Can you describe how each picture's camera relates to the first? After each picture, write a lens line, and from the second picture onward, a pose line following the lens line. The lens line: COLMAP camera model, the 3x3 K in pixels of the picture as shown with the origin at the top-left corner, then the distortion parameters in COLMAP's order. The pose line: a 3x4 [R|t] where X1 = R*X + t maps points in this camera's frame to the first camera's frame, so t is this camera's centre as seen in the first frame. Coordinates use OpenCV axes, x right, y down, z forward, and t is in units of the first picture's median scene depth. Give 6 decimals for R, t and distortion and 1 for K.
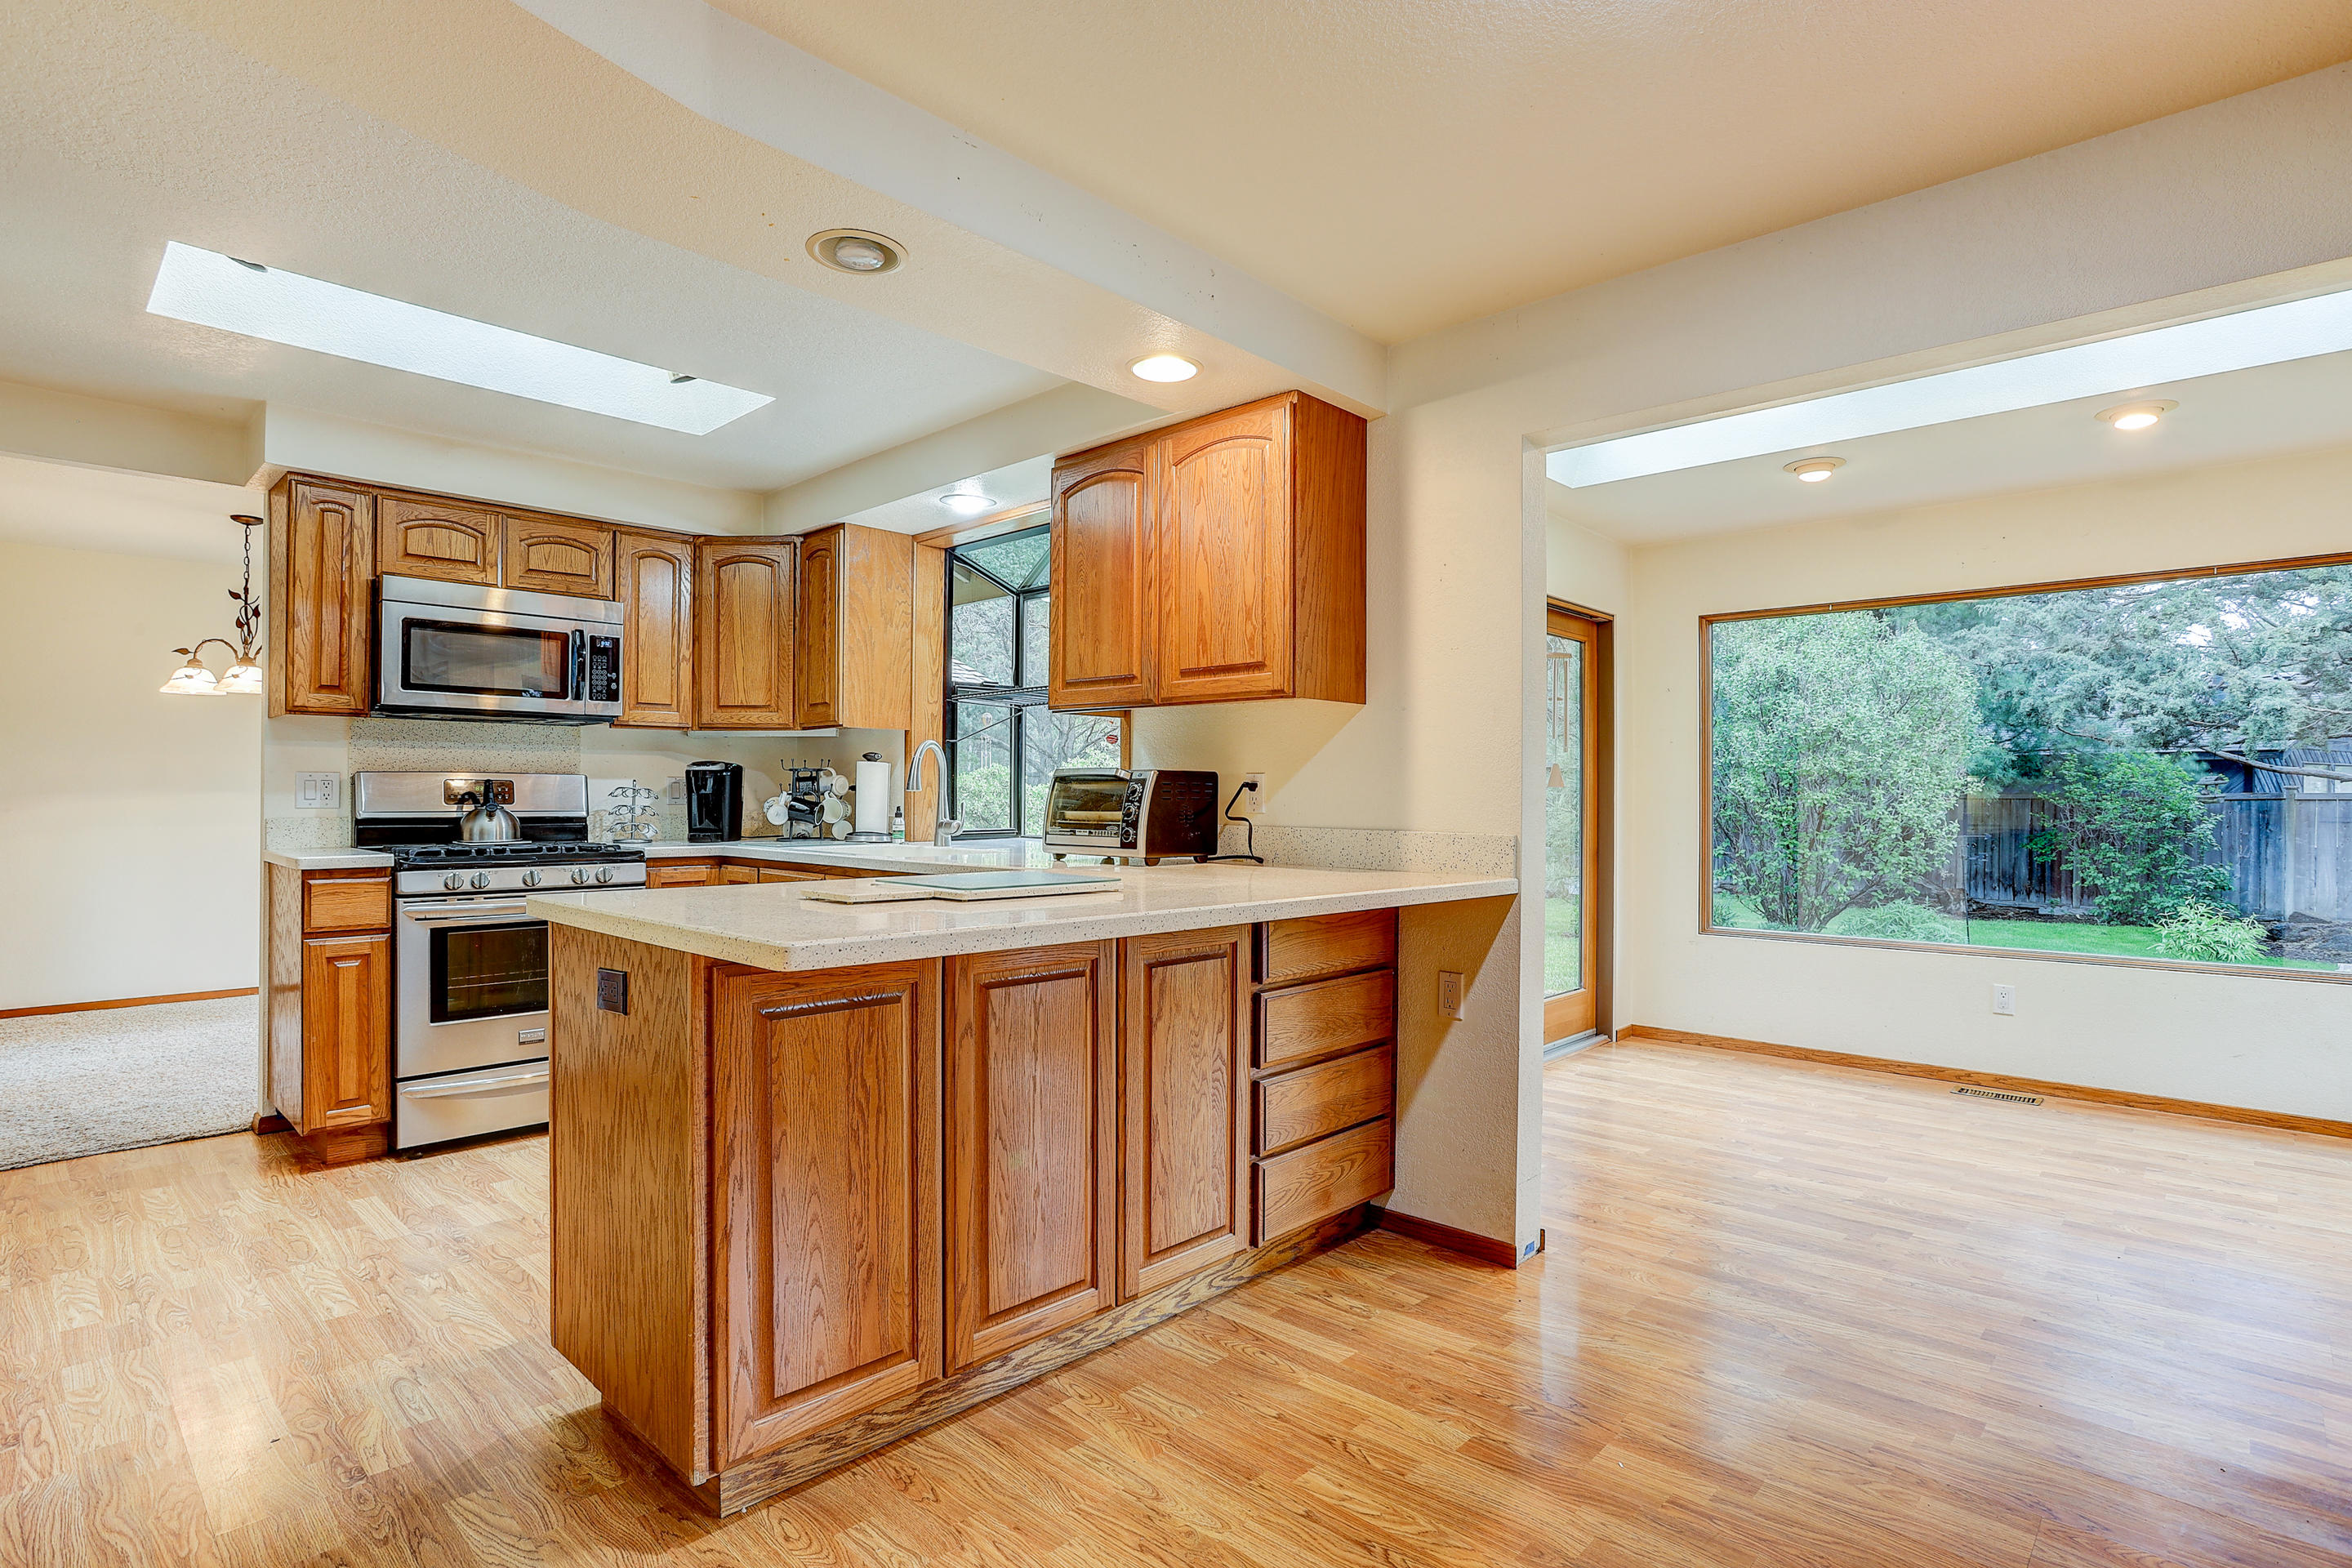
lens RADIAL K [[1156.3, 0, 1176.0], [0, 1156.3, 784.0], [0, 0, 1]] dist [-0.063720, 0.035205]
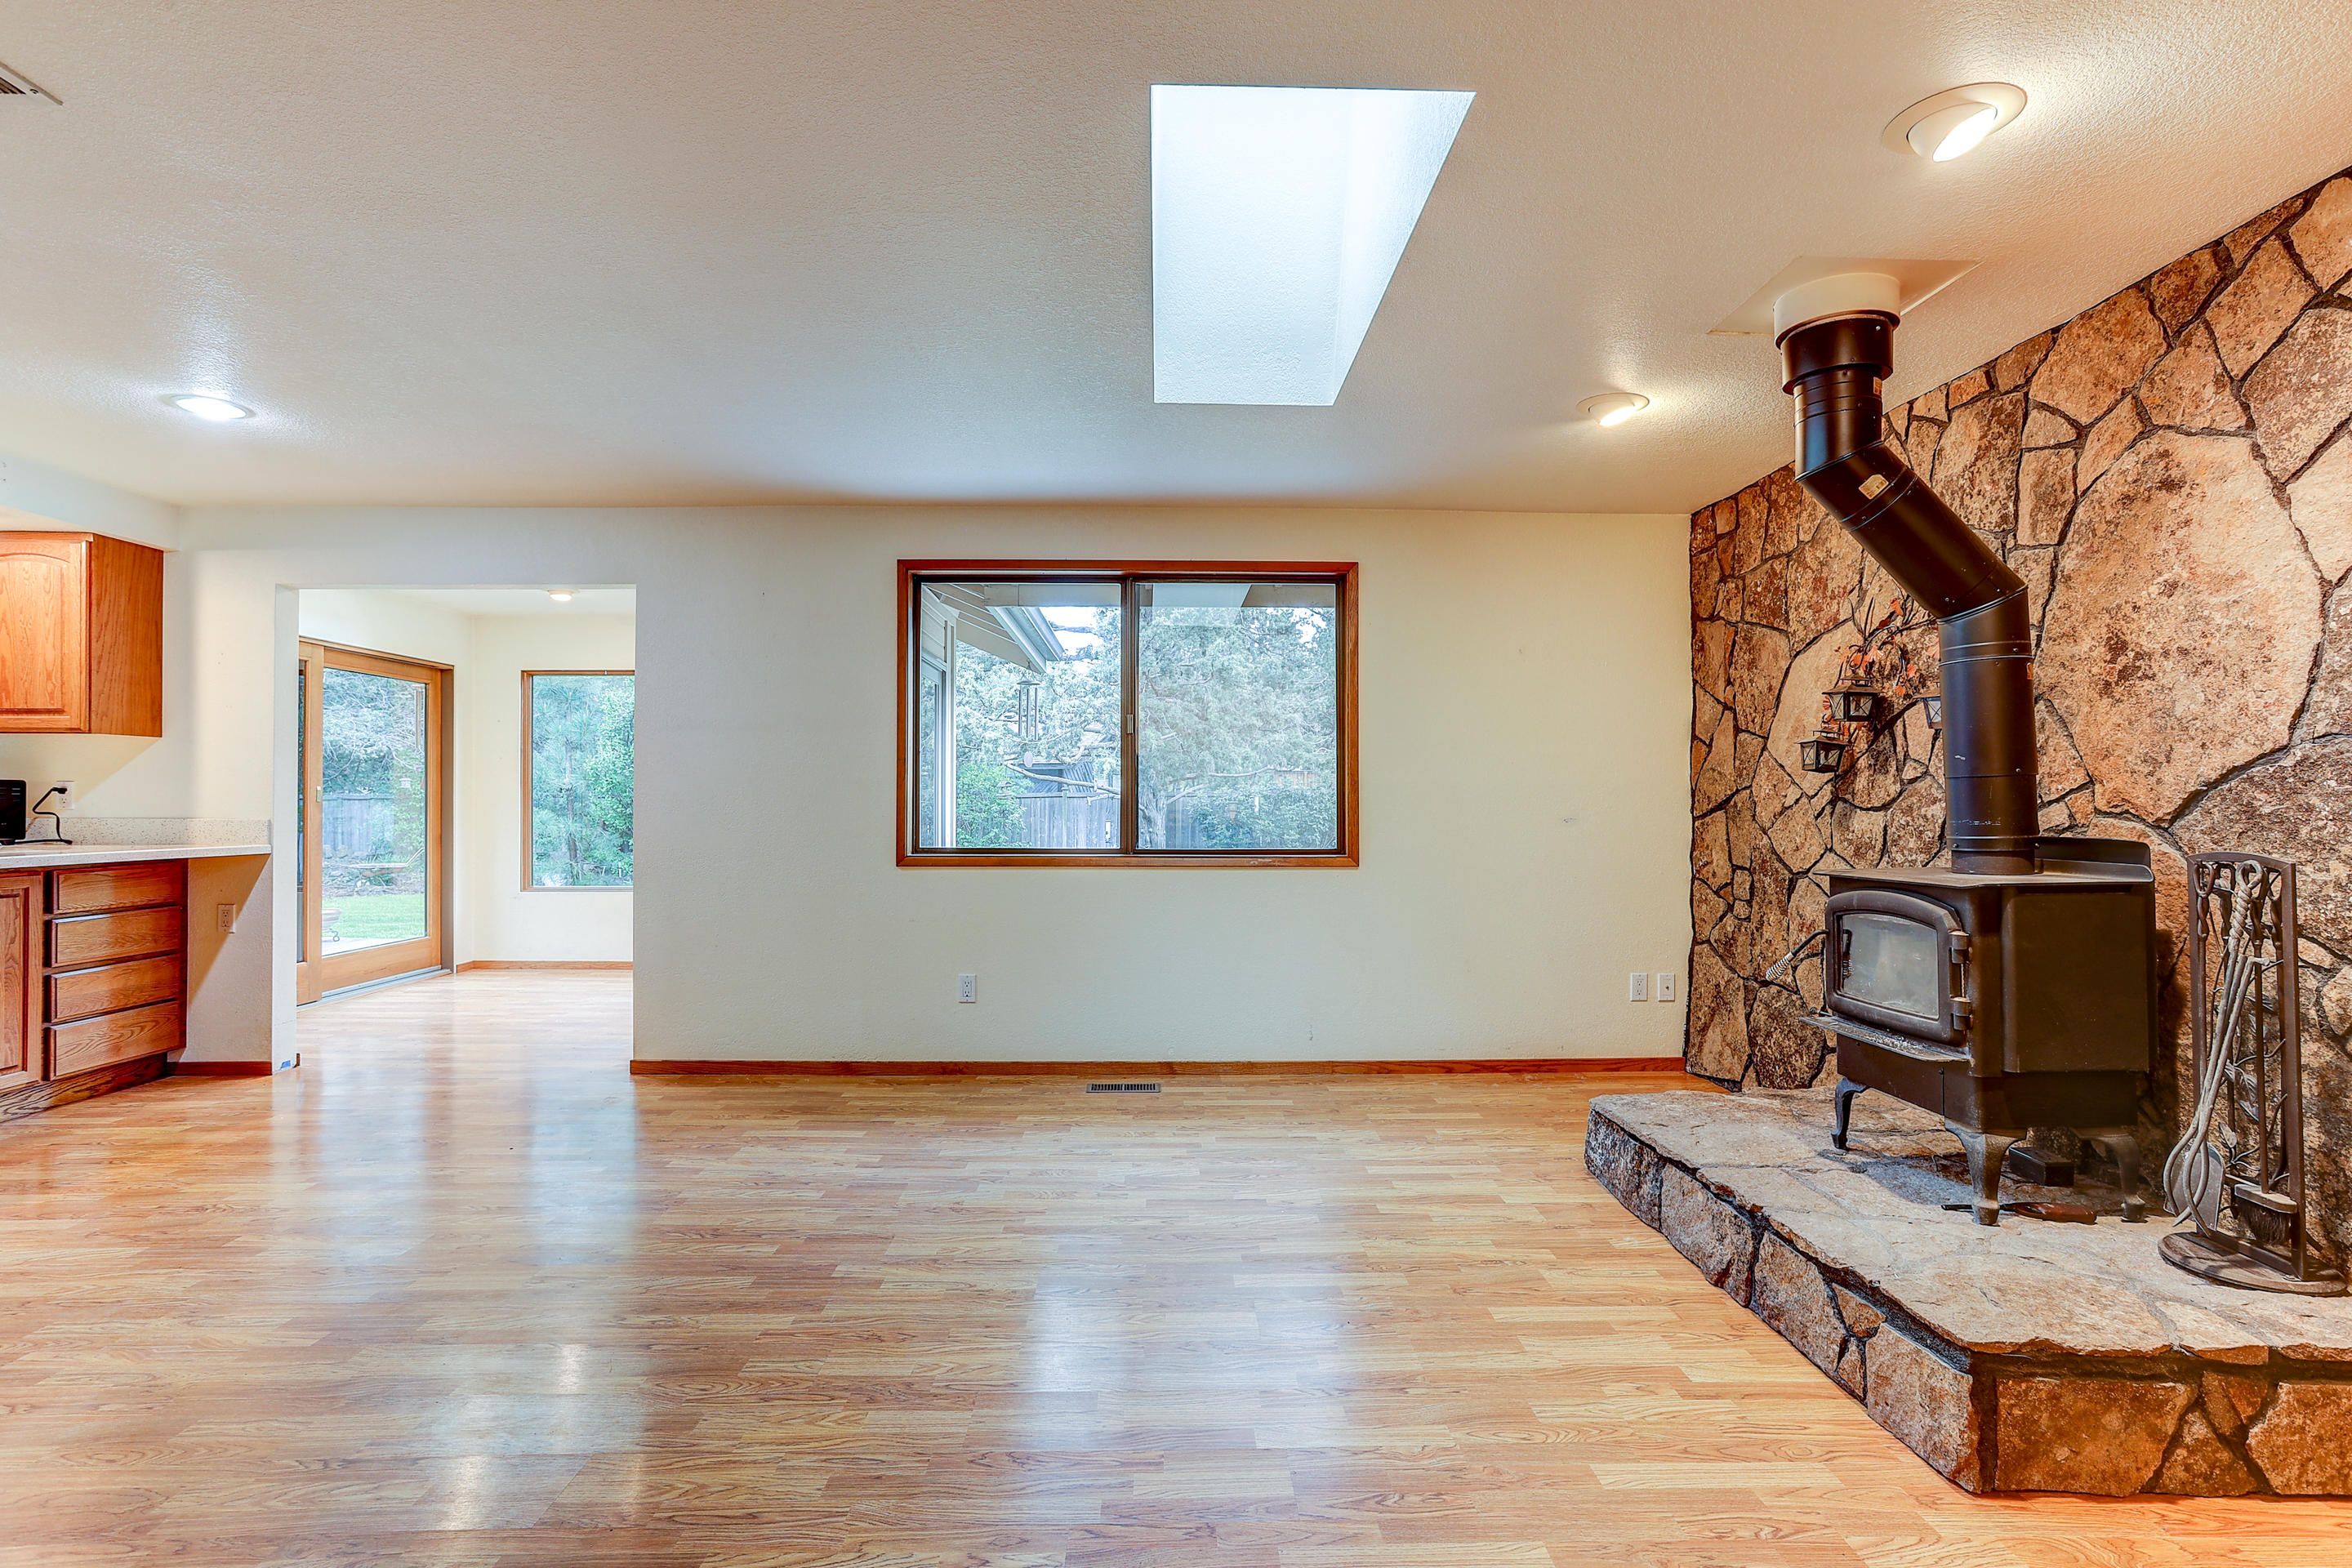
lens RADIAL K [[1144.6, 0, 1180.5], [0, 1144.6, 792.7], [0, 0, 1]] dist [-0.049330, 0.029608]
pose [[0.707036, -0.001382, 0.707177, 0.056165], [-0.004045, 0.999974, 0.005999, -0.007968], [-0.707166, -0.007102, 0.707011, -0.853757]]
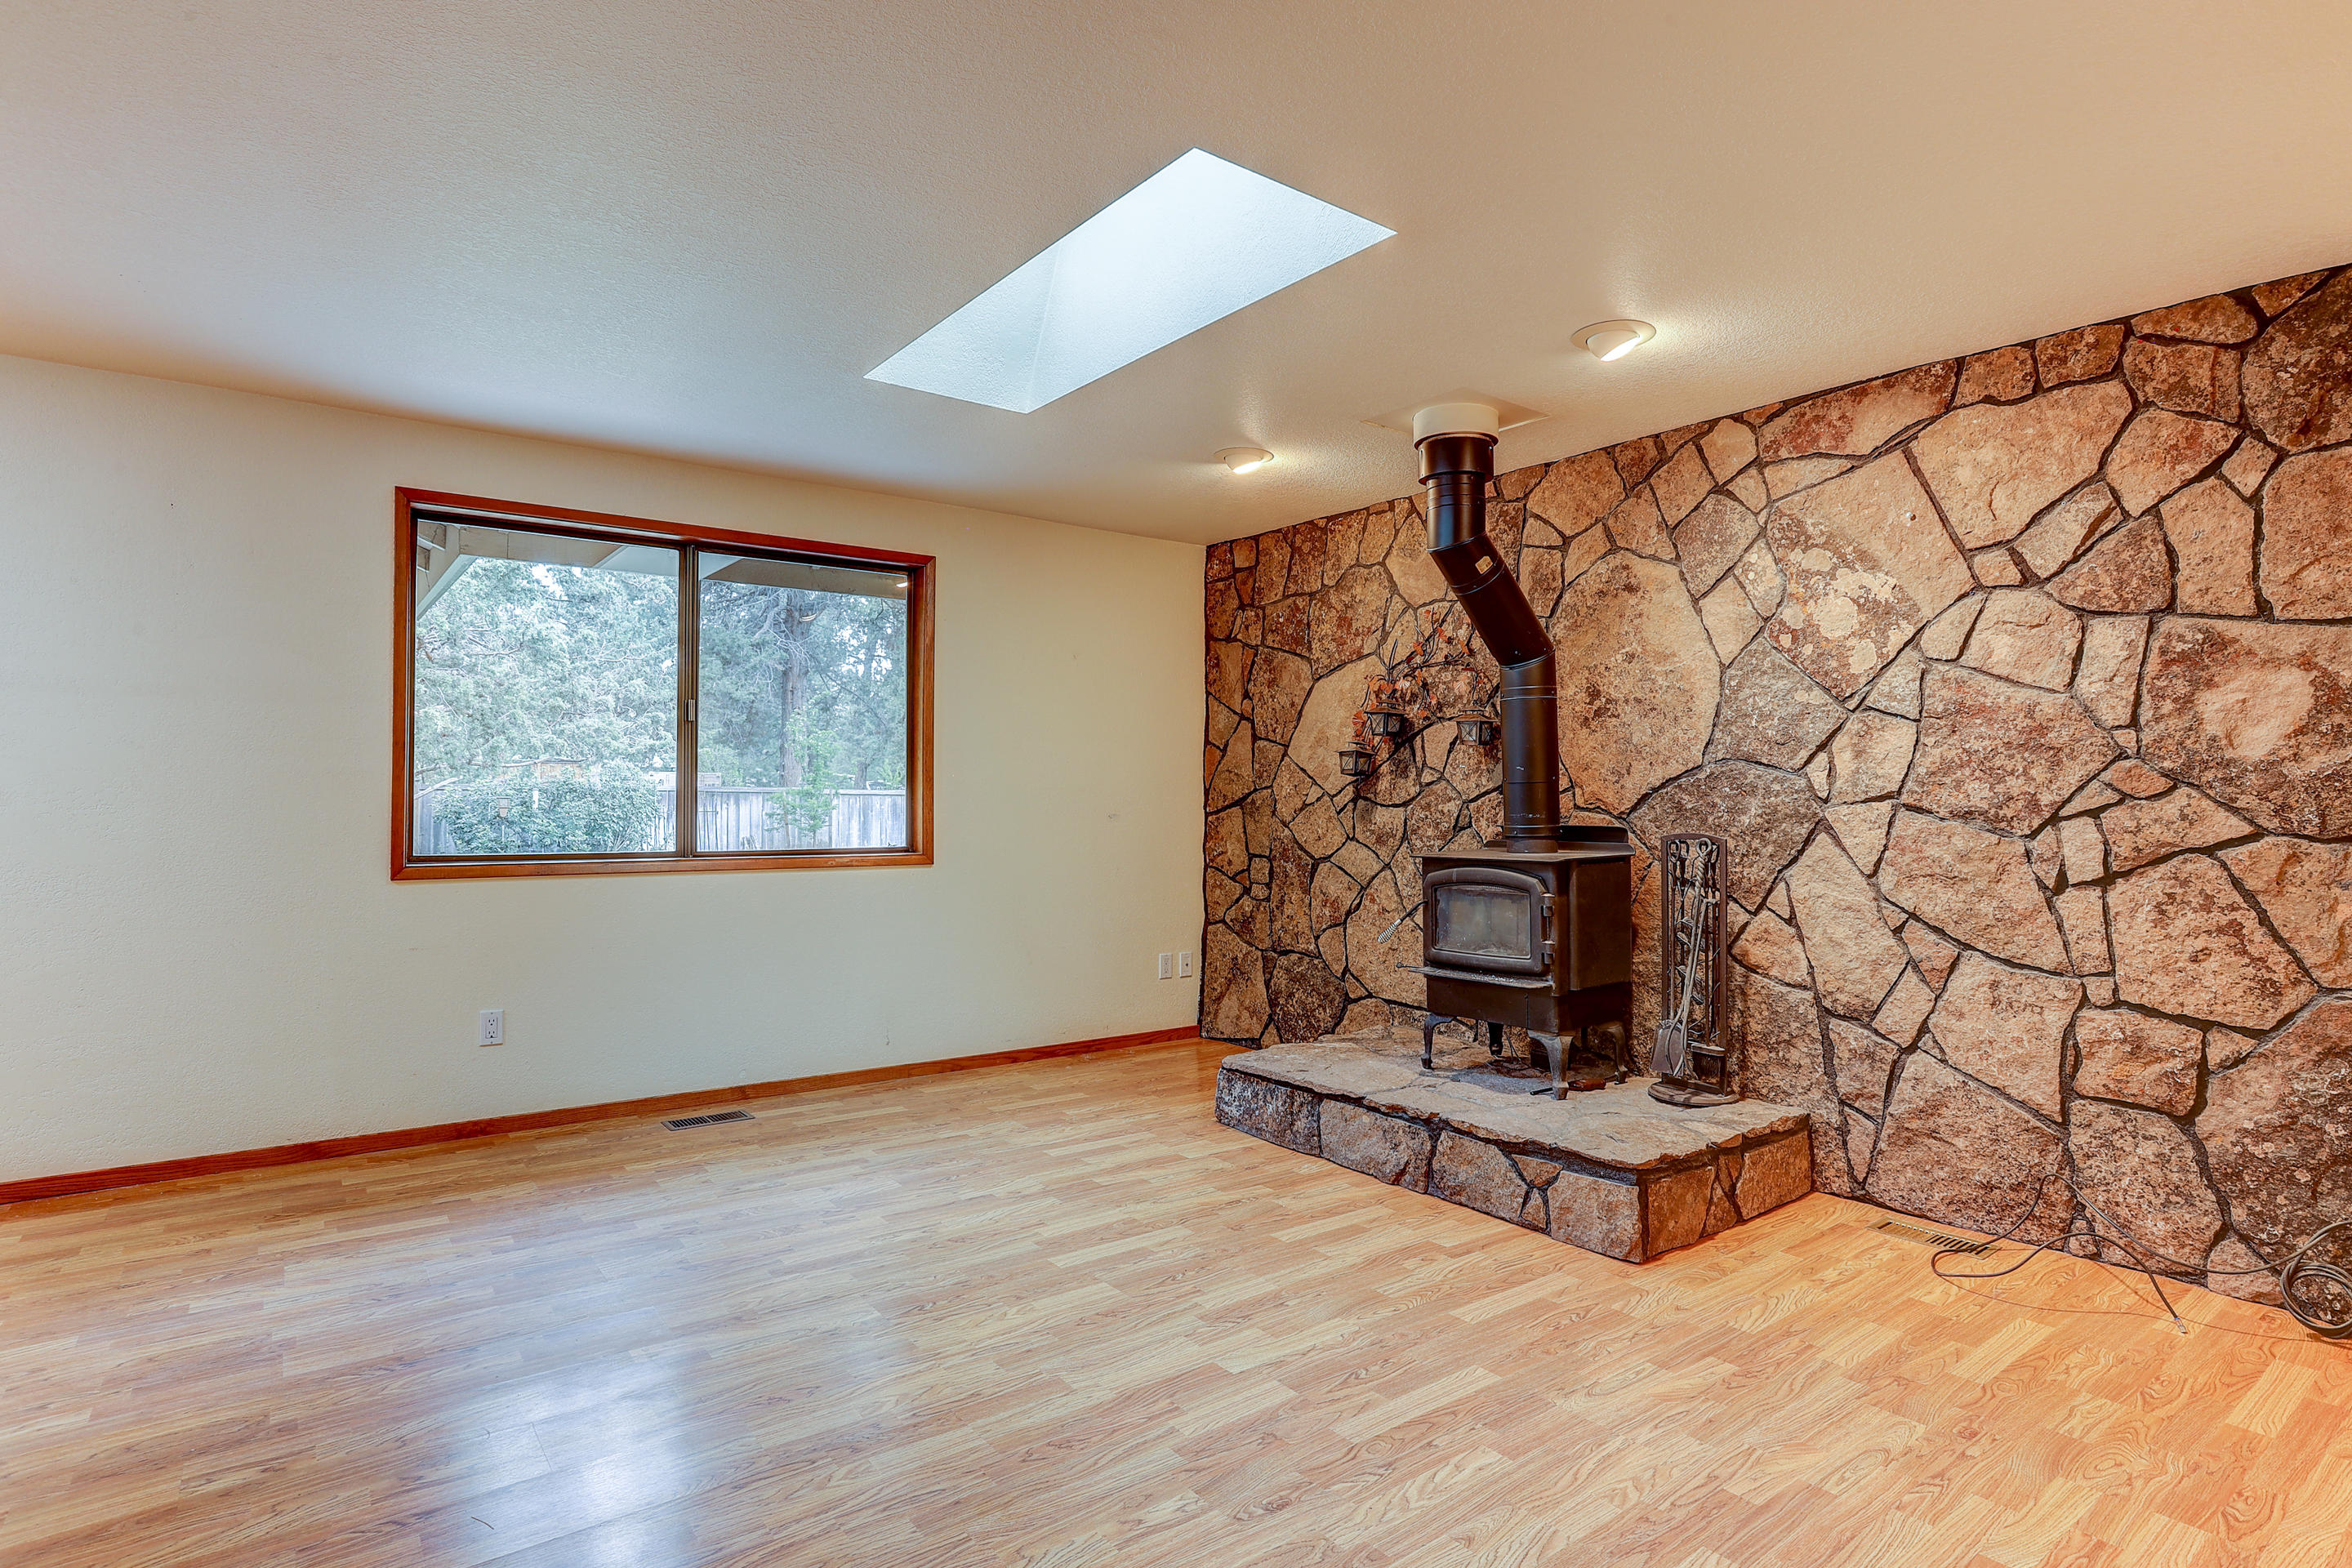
lens RADIAL K [[1225.9, 0, 1176.0], [0, 1225.9, 784.0], [0, 0, 1]] dist [-0.067644, 0.045014]
pose [[0.162358, 0.004118, 0.986723, -0.187309], [-0.013296, 0.999910, -0.001985, -0.008265], [-0.986642, -0.012798, 0.162398, -0.572650]]
